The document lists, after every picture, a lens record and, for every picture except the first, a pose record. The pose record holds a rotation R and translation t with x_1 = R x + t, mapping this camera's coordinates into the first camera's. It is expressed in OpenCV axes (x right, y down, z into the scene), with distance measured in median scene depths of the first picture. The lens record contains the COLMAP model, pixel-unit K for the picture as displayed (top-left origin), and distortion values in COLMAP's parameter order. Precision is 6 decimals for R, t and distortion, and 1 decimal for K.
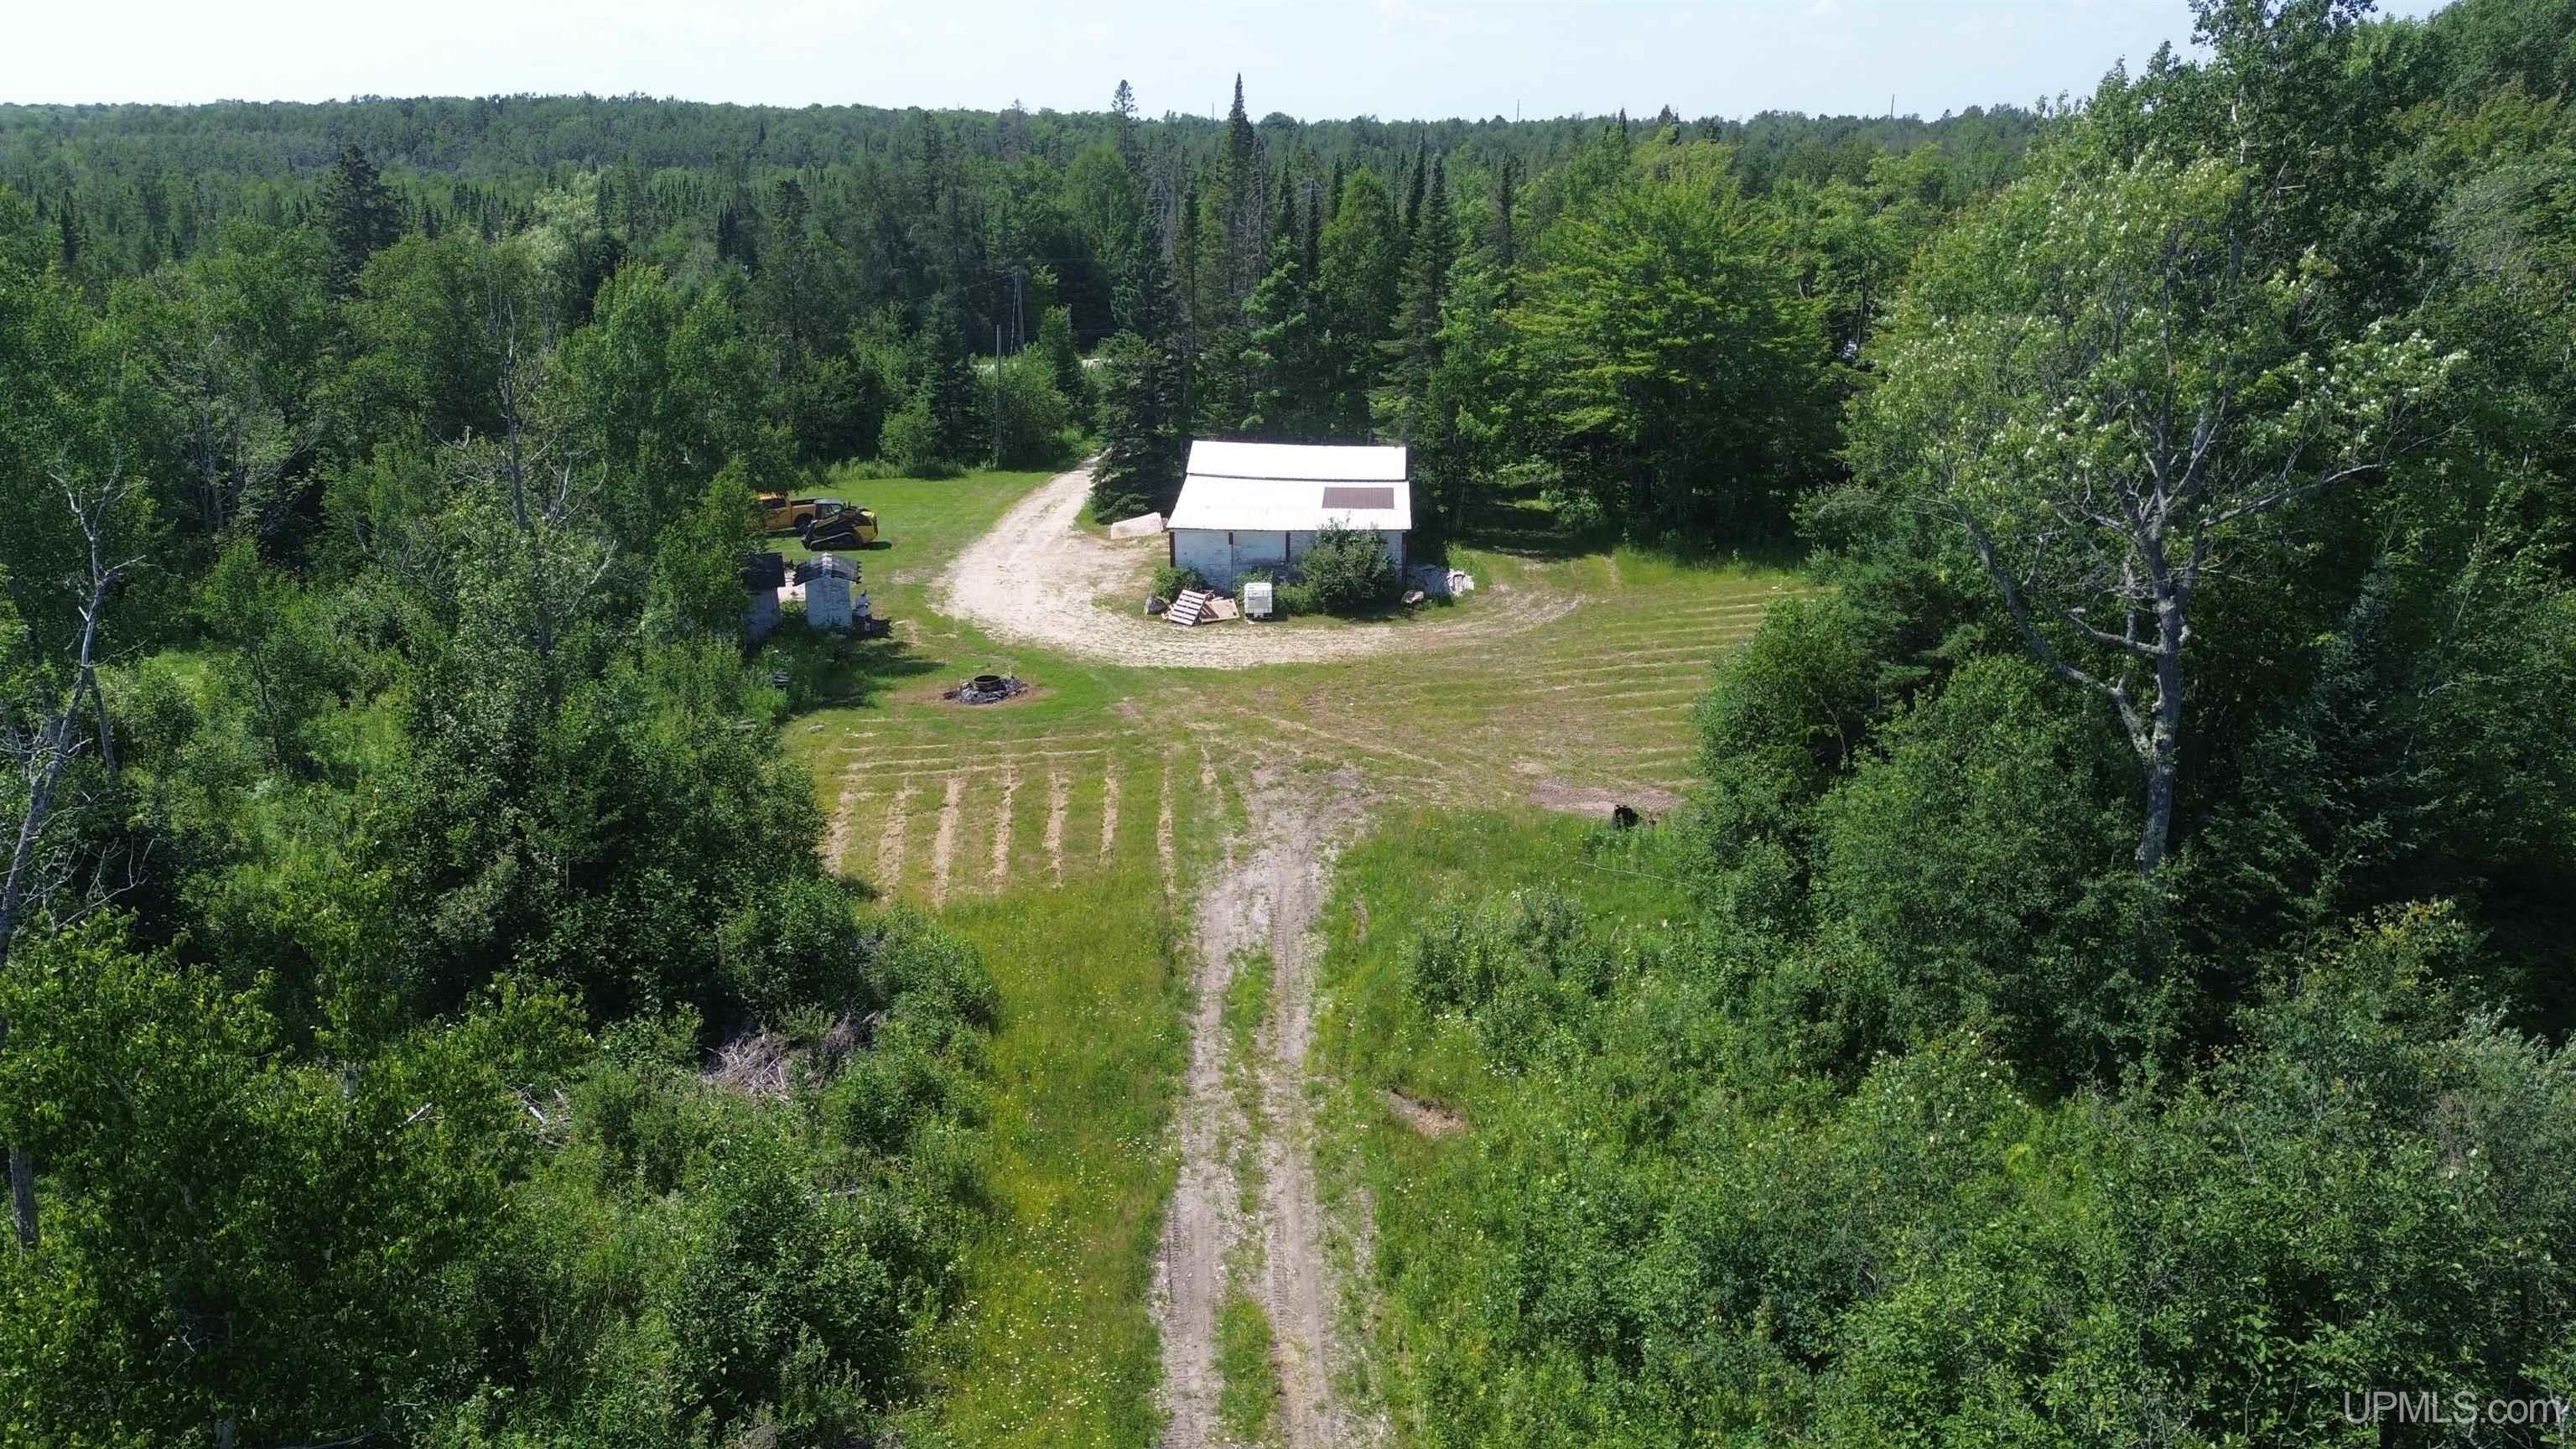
lens RADIAL K [[1832.6, 0, 1304.5], [0, 1832.6, 734.7], [0, 0, 1]] dist [0.058765, -0.037149]
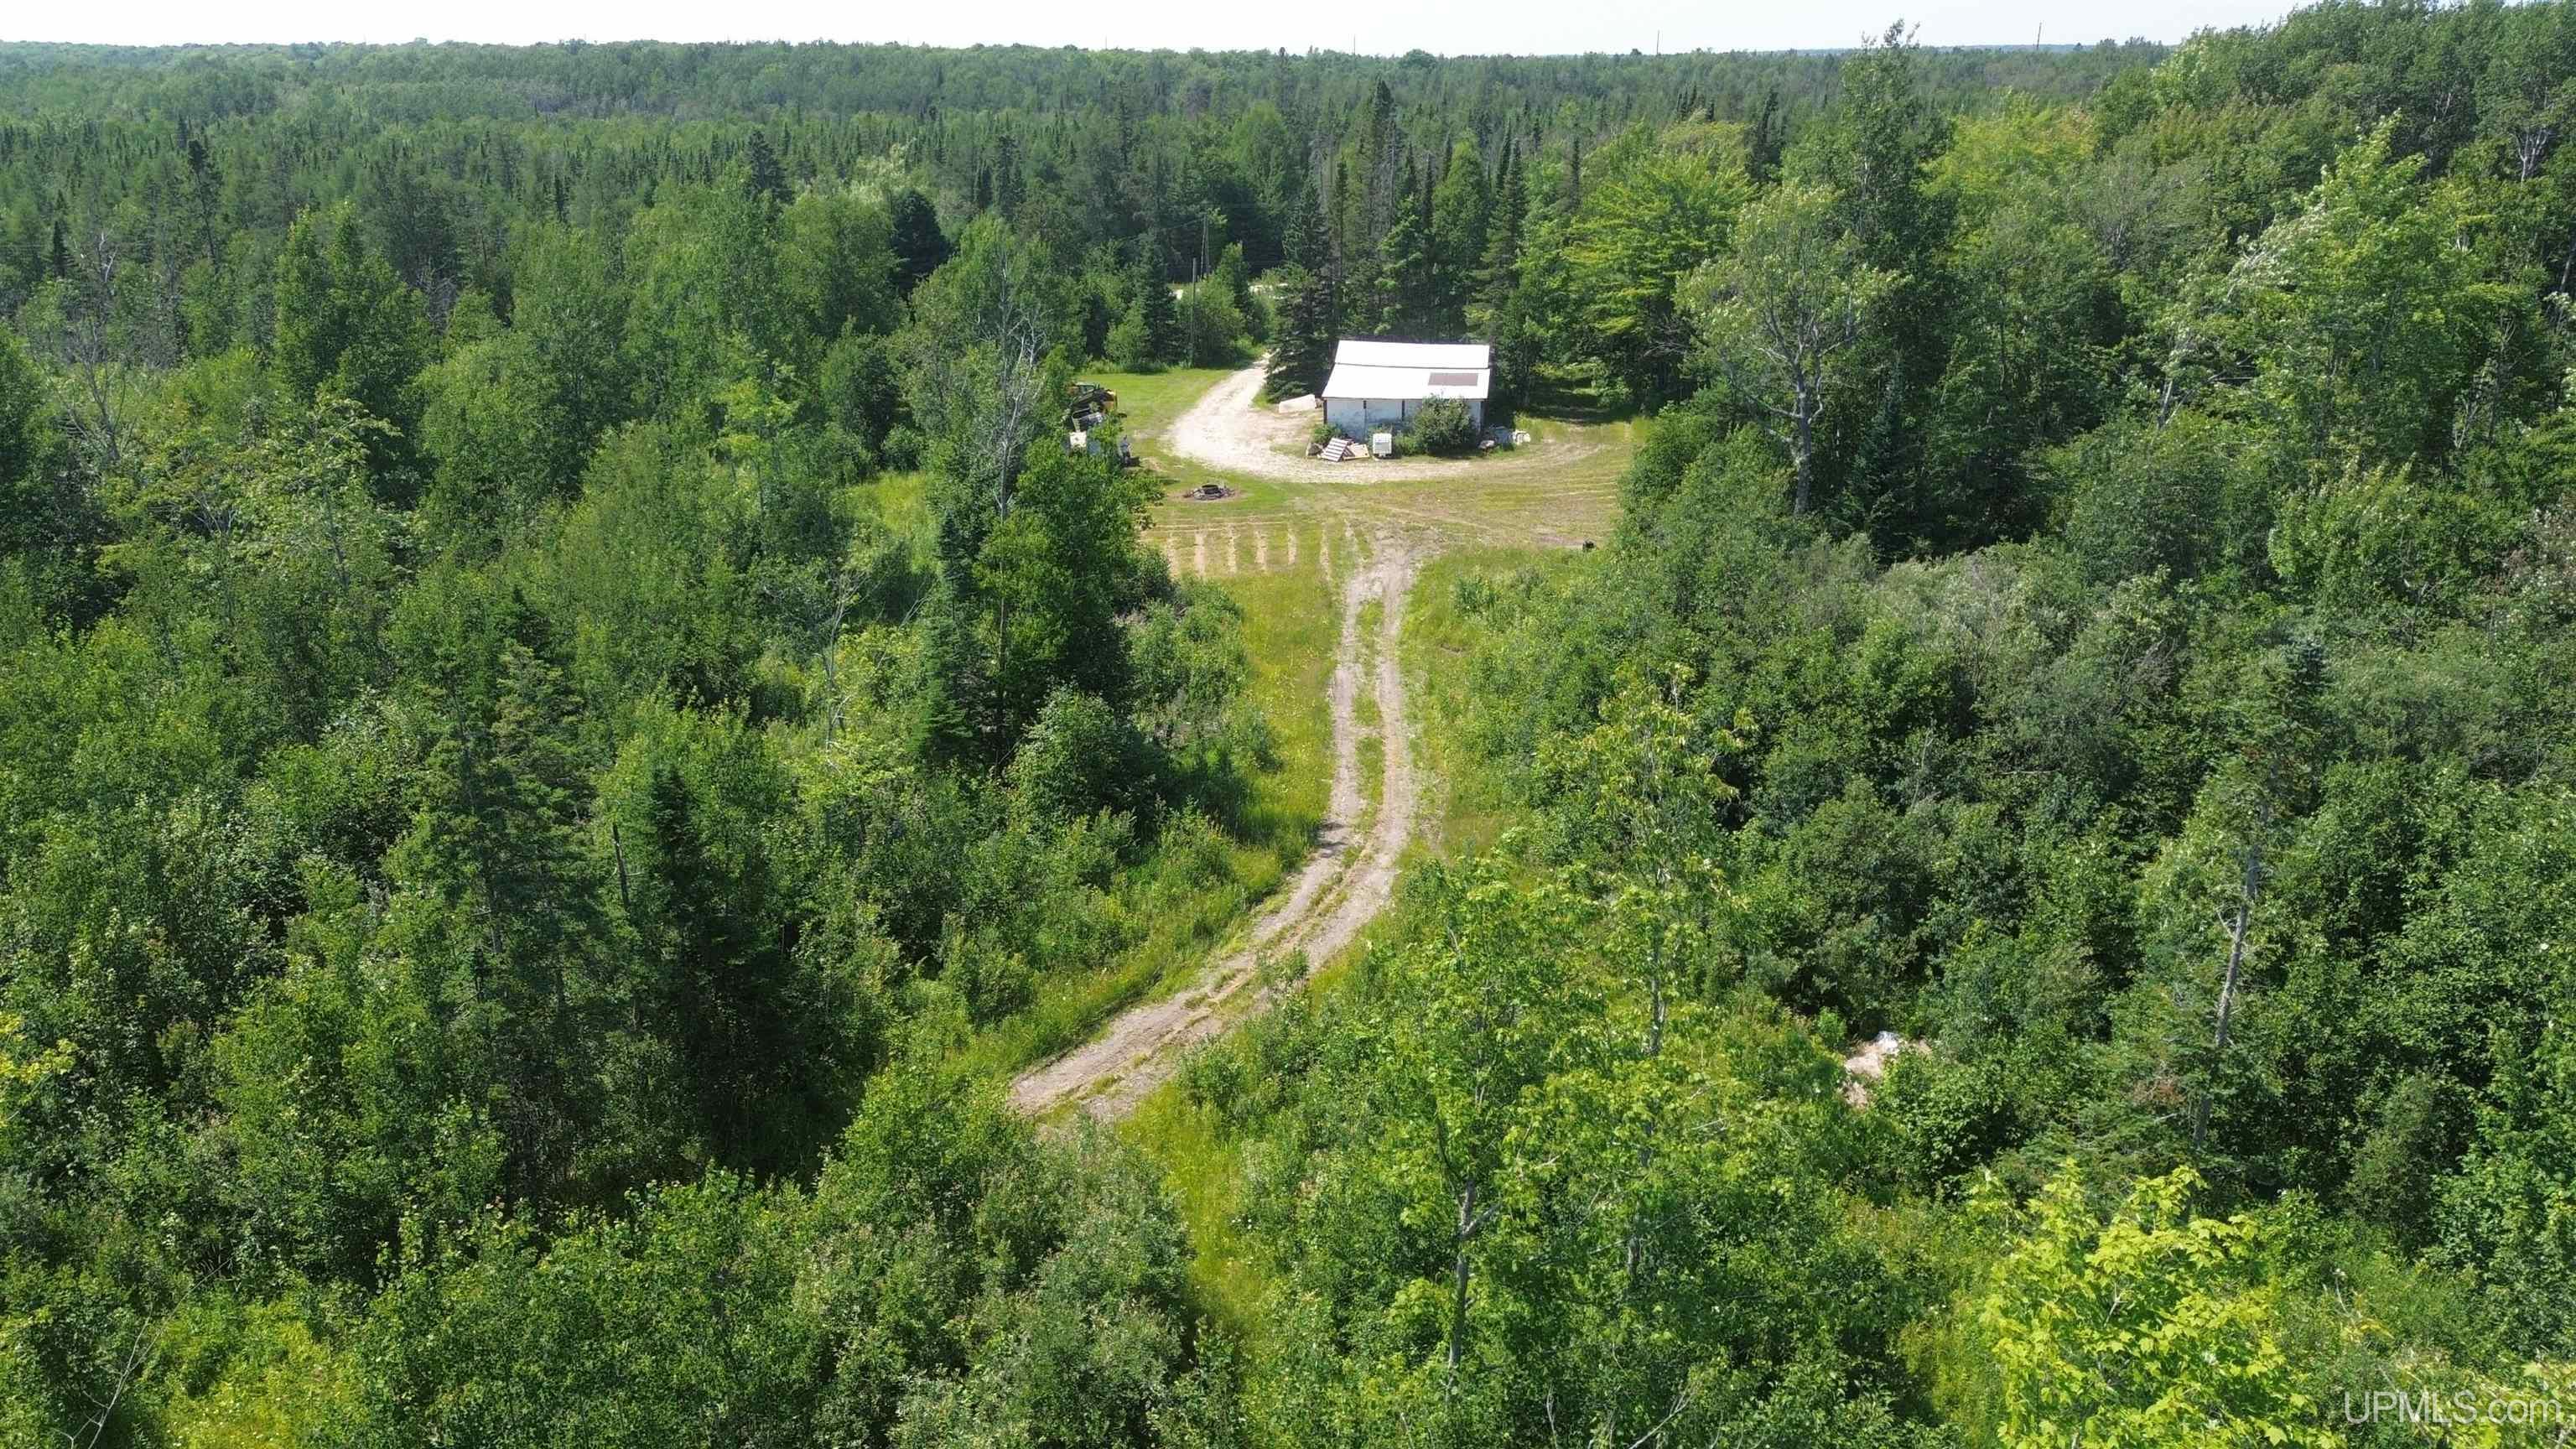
lens RADIAL K [[1832.6, 0, 1289.9], [0, 1832.6, 736.9], [0, 0, 1]] dist [0.058765, -0.037149]
pose [[0.996804, 0.022640, -0.076608, 0.017150], [-0.019822, 0.999106, 0.037349, 0.096496], [0.077385, -0.035712, 0.996362, -0.445539]]
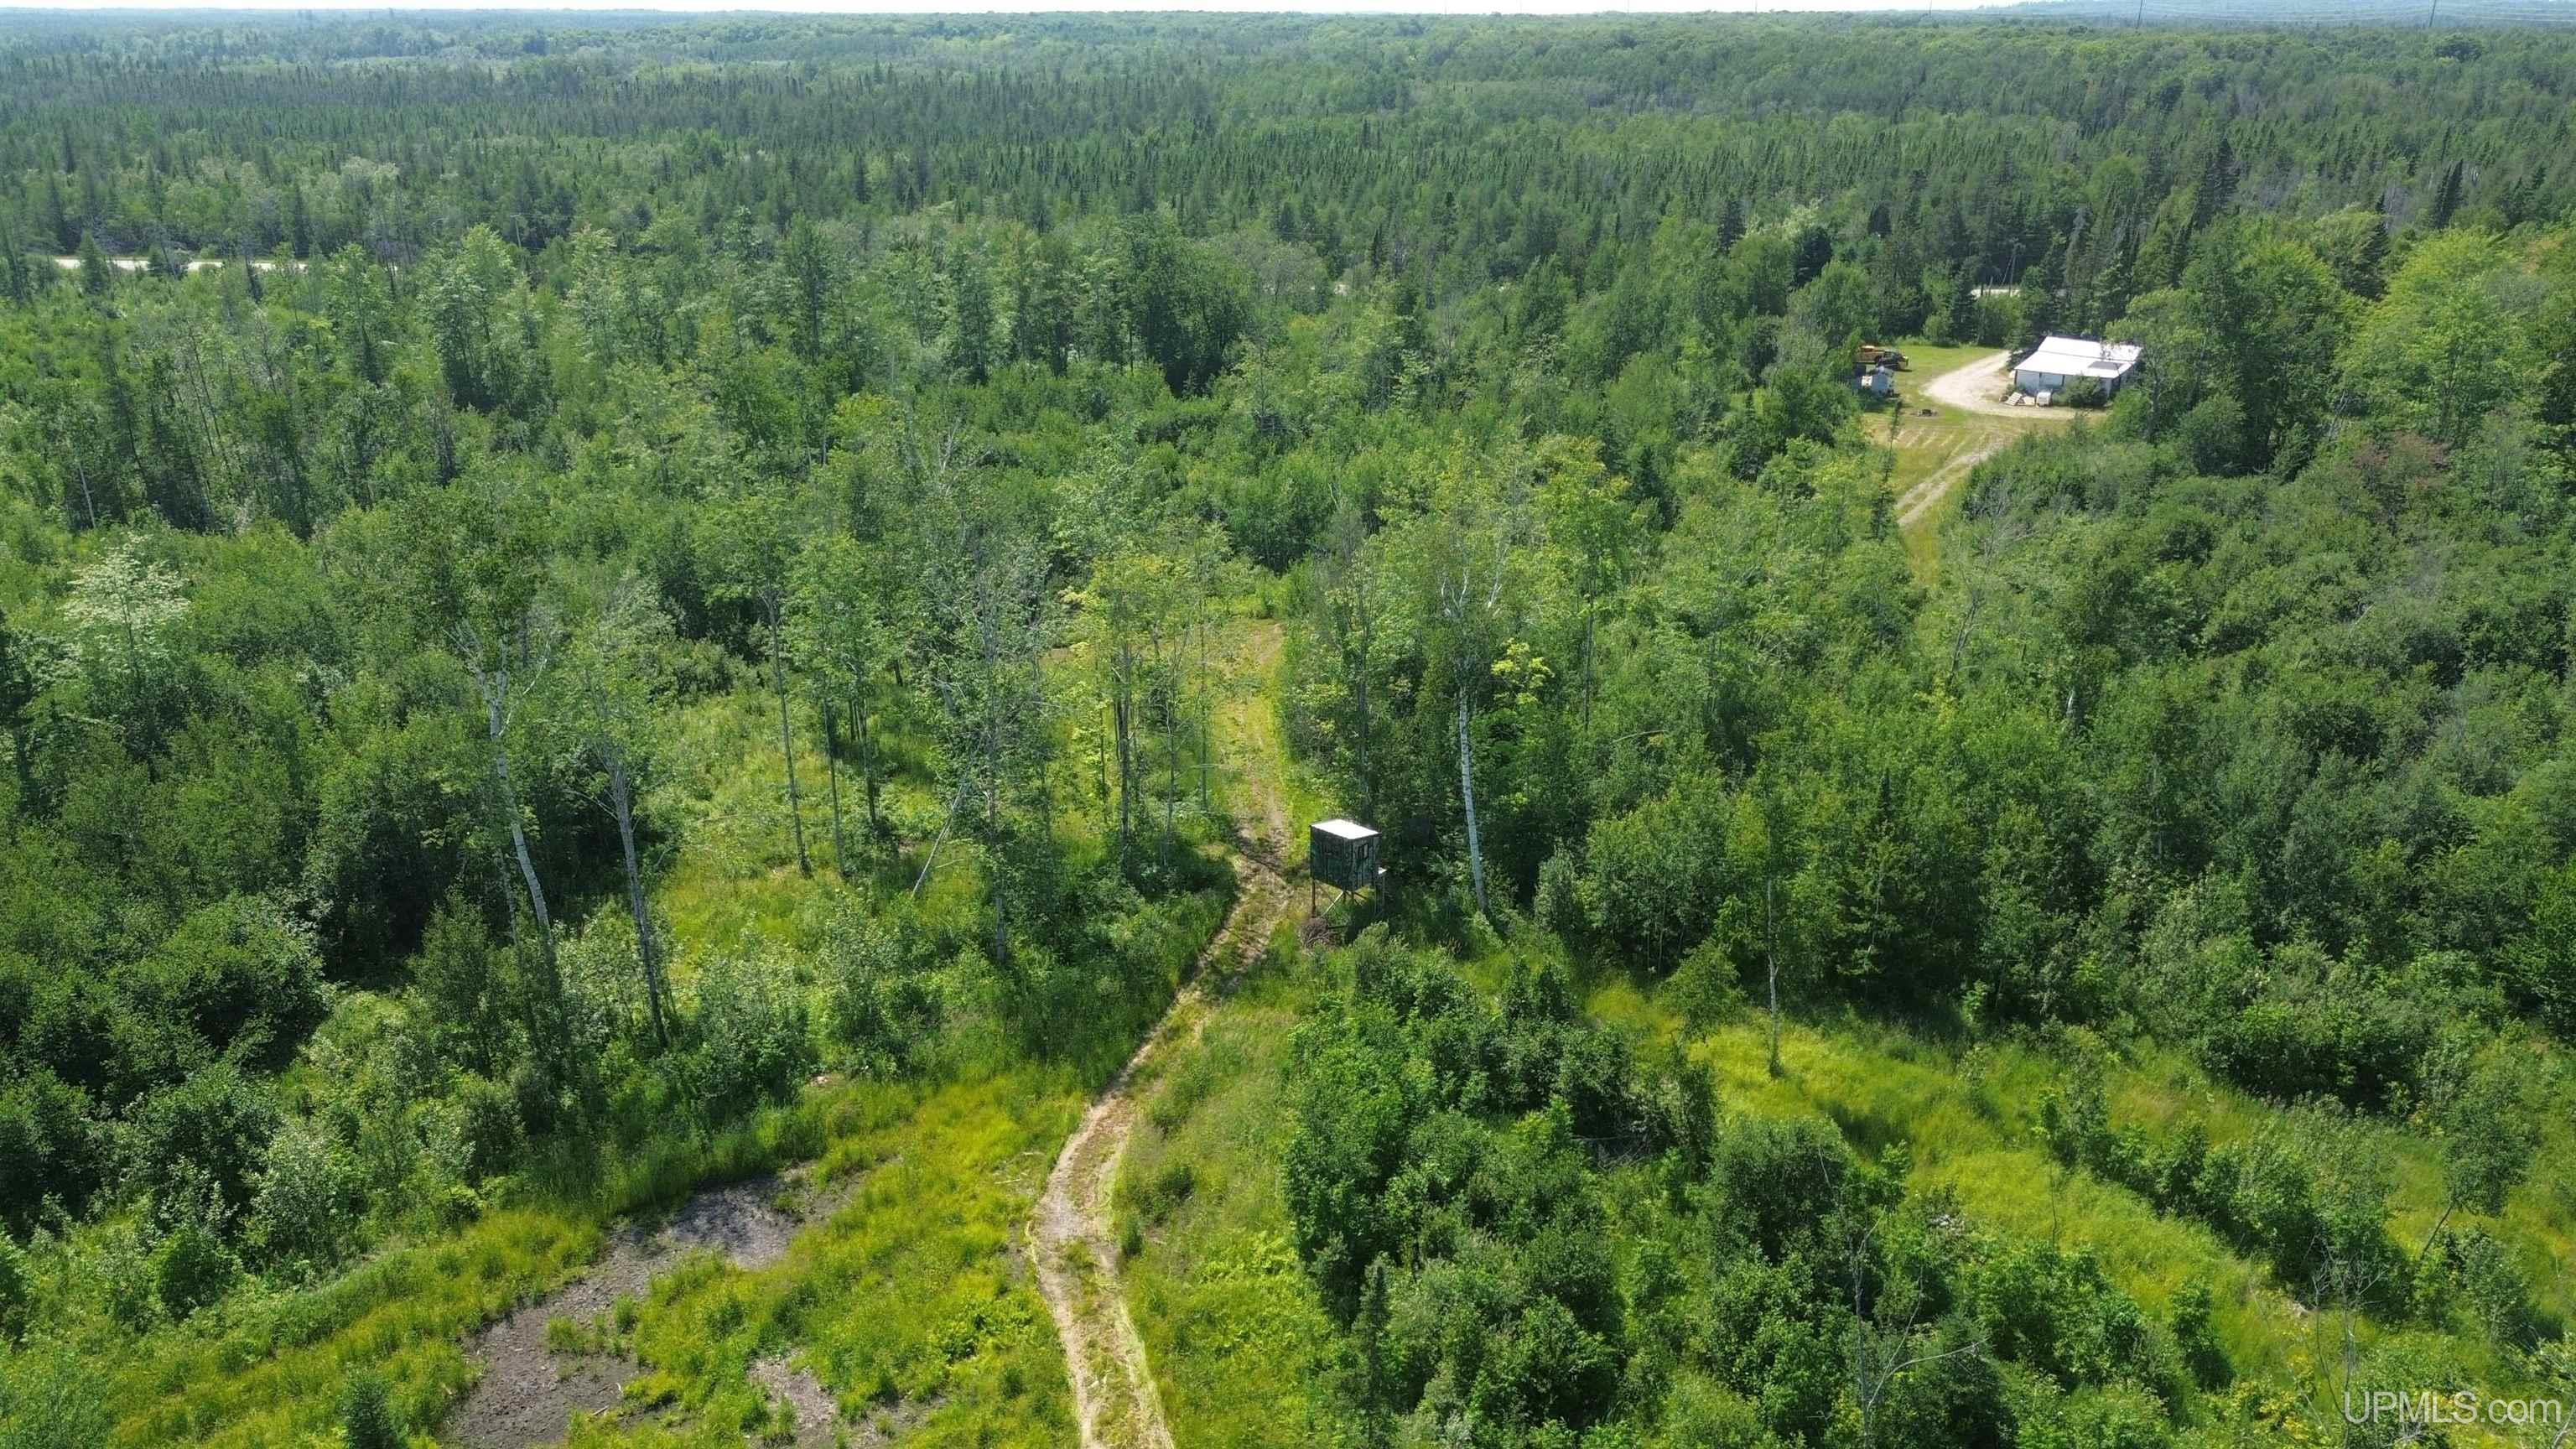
lens RADIAL K [[1832.6, 0, 1286.9], [0, 1832.6, 735.2], [0, 0, 1]] dist [0.058765, -0.037149]
pose [[0.831543, 0.202036, -0.517415, 0.477738], [-0.169738, 0.979372, 0.109631, 0.256783], [0.528891, -0.003338, 0.848683, -1.608262]]
